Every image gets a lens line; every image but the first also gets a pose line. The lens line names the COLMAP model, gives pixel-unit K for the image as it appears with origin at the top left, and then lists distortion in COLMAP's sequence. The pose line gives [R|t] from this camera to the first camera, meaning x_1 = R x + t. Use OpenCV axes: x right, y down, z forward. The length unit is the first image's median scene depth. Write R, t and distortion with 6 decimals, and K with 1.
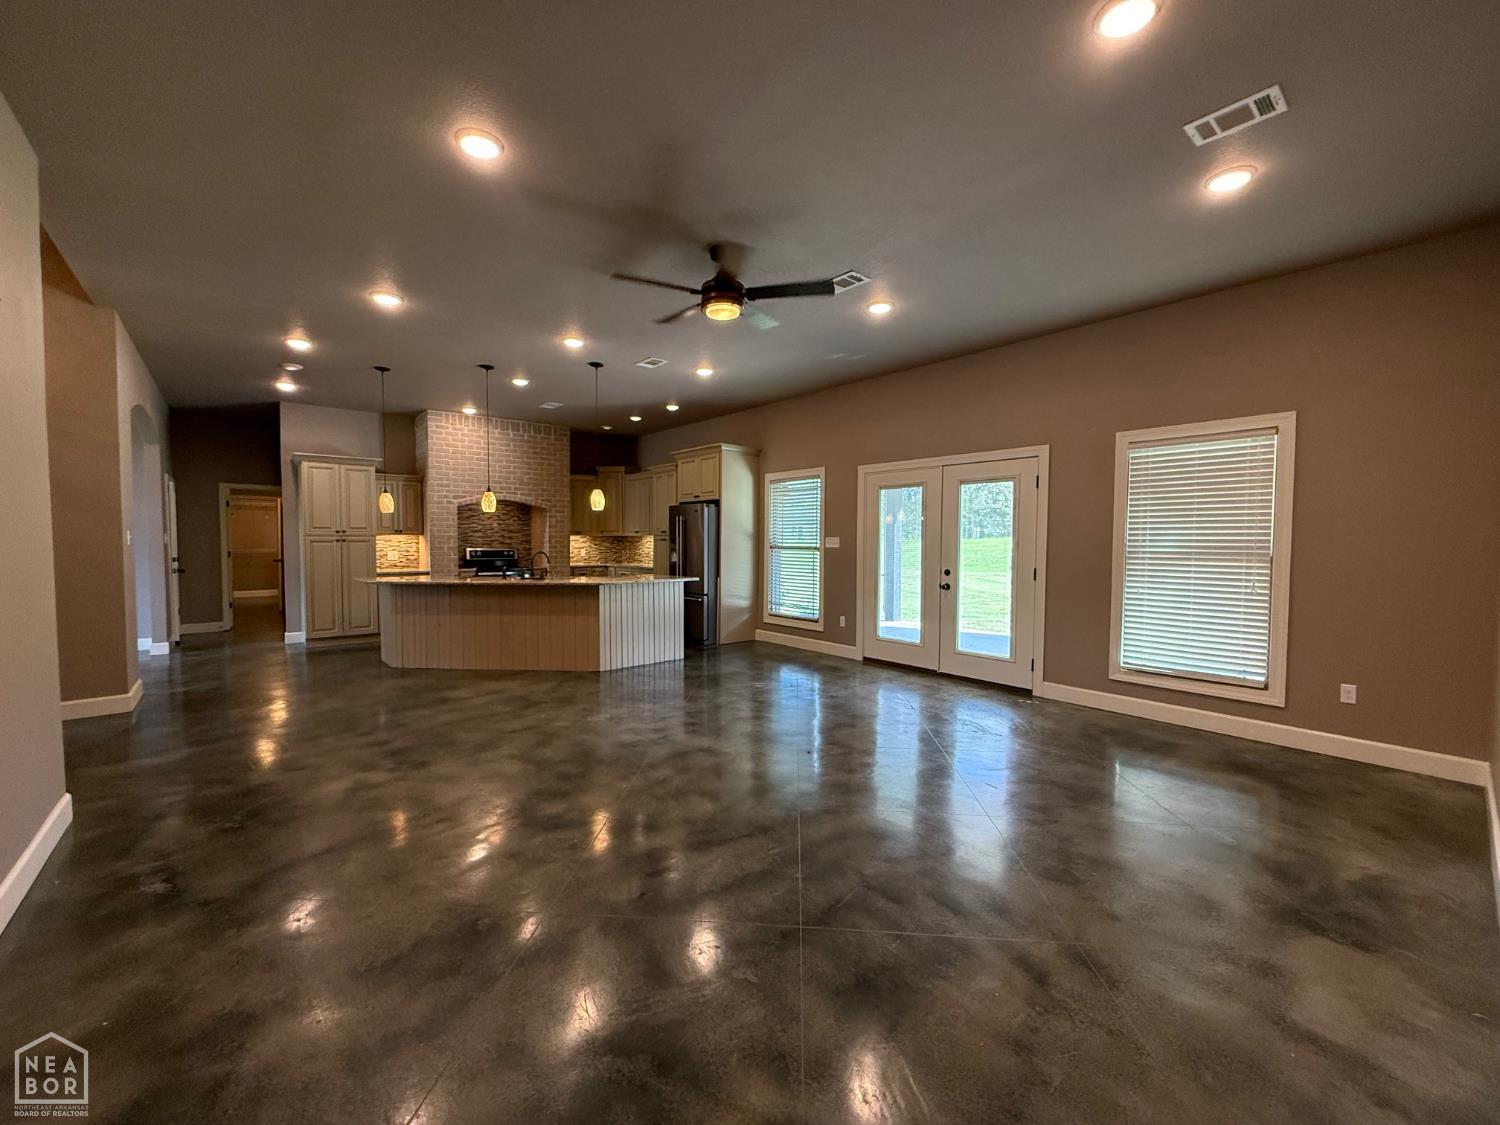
lens RADIAL K [[596.1, 0, 747.6], [0, 596.1, 568.8], [0, 0, 1]] dist [-0.001682, 0.001286]
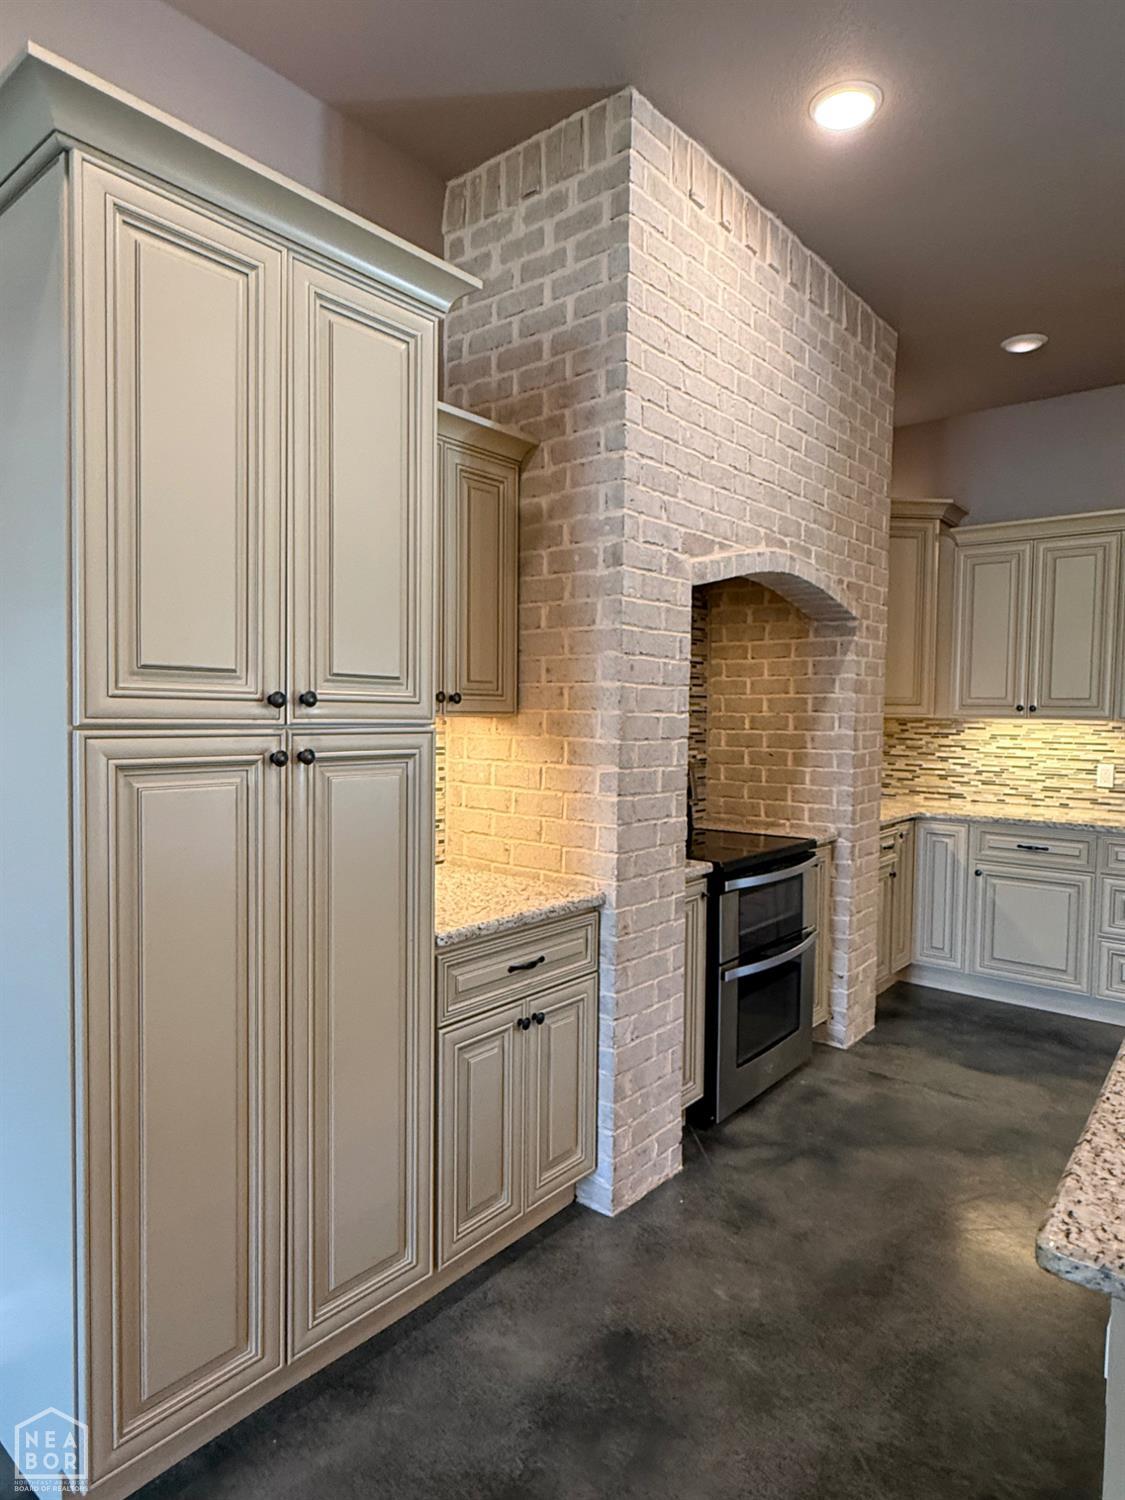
lens RADIAL K [[888.8, 0, 560.1], [0, 888.8, 748.6], [0, 0, 1]] dist [-0.002674, 0.001458]
pose [[0.985031, 0.001687, 0.172372, -0.859400], [-0.000681, 0.999982, -0.005892, -0.064086], [-0.172379, 0.005686, 0.985014, 1.004725]]
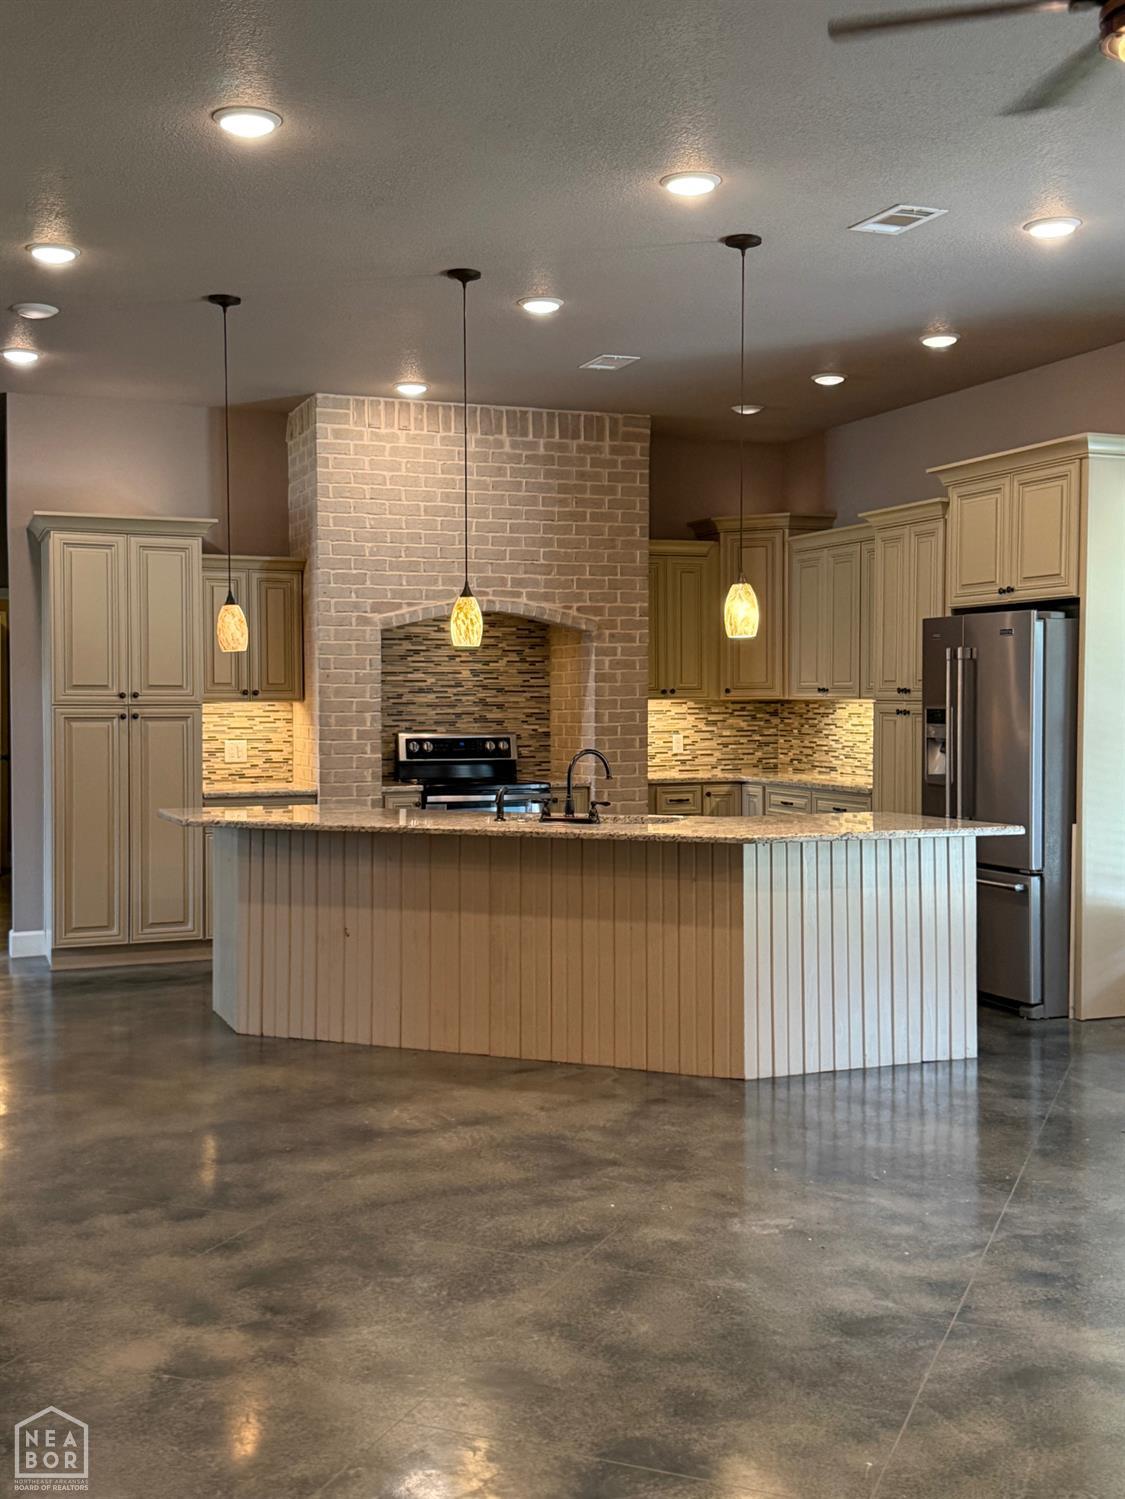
lens RADIAL K [[1596.5, 0, 565.7], [0, 1596.5, 745.7], [0, 0, 1]] dist [0.073704, 0.000000]
pose [[0.948145, 0.004355, -0.317808, -0.039166], [-0.010835, 0.999768, -0.018626, -0.012143], [0.317653, 0.021103, 0.947972, 0.031720]]
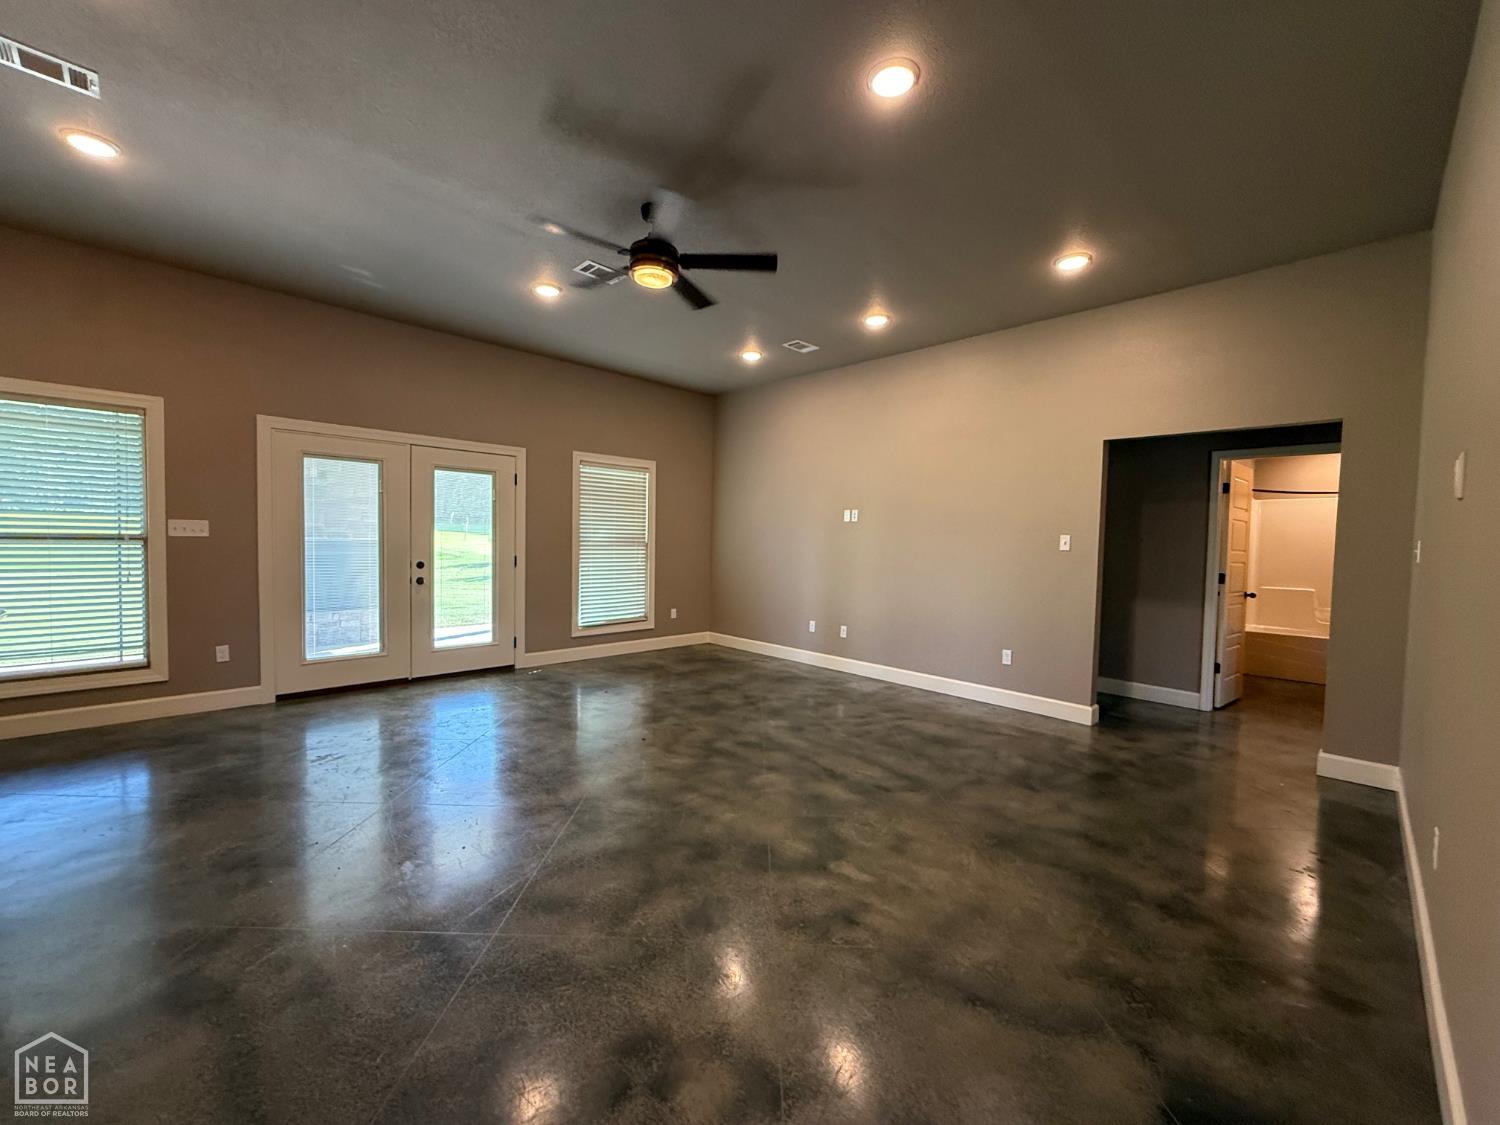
lens RADIAL K [[596.1, 0, 744.1], [0, 596.1, 566.4], [0, 0, 1]] dist [-0.001682, 0.001286]
pose [[-0.064799, -0.050539, 0.996618, -0.530427], [0.029068, 0.998197, 0.052509, -0.022235], [-0.997475, 0.032373, -0.063213, 0.512373]]
